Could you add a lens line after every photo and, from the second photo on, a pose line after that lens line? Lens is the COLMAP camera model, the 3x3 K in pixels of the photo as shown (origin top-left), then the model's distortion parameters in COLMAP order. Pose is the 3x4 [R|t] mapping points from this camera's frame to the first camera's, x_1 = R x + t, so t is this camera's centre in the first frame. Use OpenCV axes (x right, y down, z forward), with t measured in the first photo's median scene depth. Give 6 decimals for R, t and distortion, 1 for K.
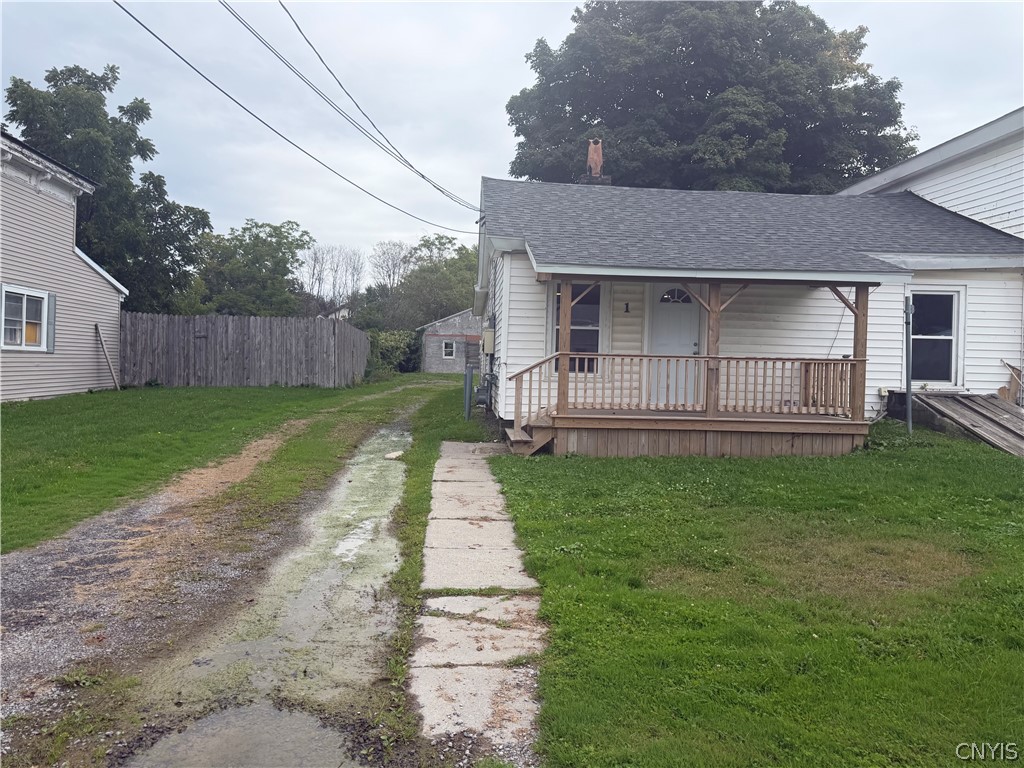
lens RADIAL K [[722.5, 0, 517.4], [0, 722.5, 384.4], [0, 0, 1]] dist [0.029652, -0.031824]
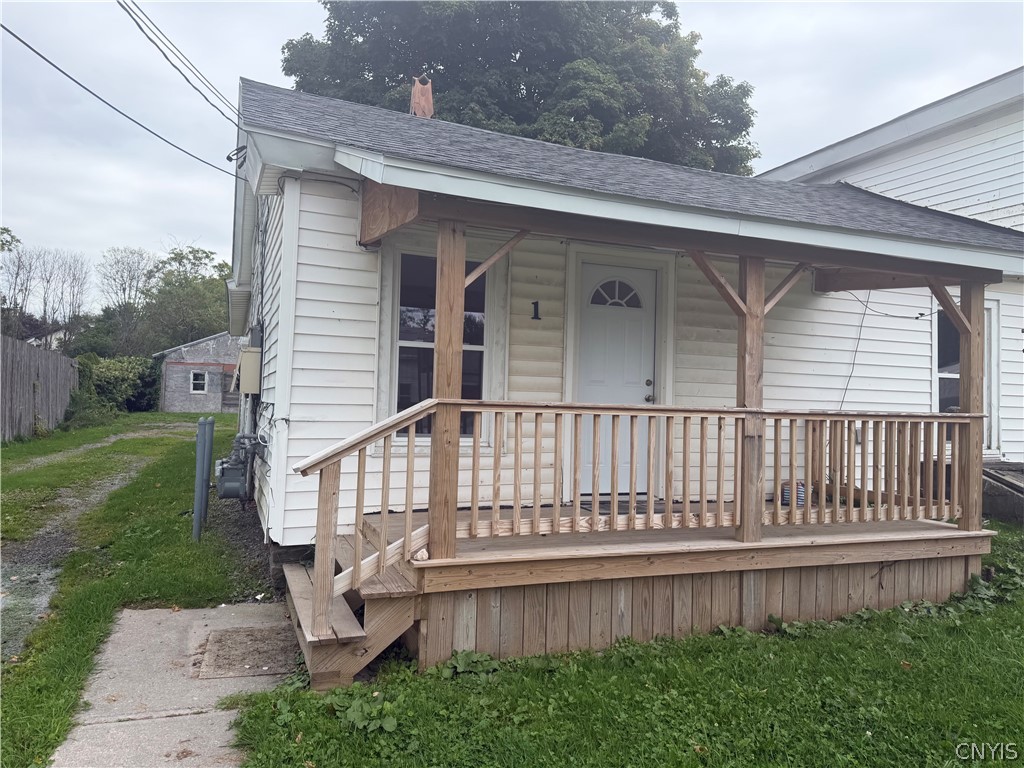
lens RADIAL K [[702.3, 0, 512.0], [0, 702.3, 384.0], [0, 0, 1]] dist [0.062405, -0.074917]
pose [[0.952708, 0.010924, 0.303691, -0.013246], [0.003322, 0.998920, -0.046353, -0.024331], [-0.303869, 0.045169, 0.951642, 0.426010]]
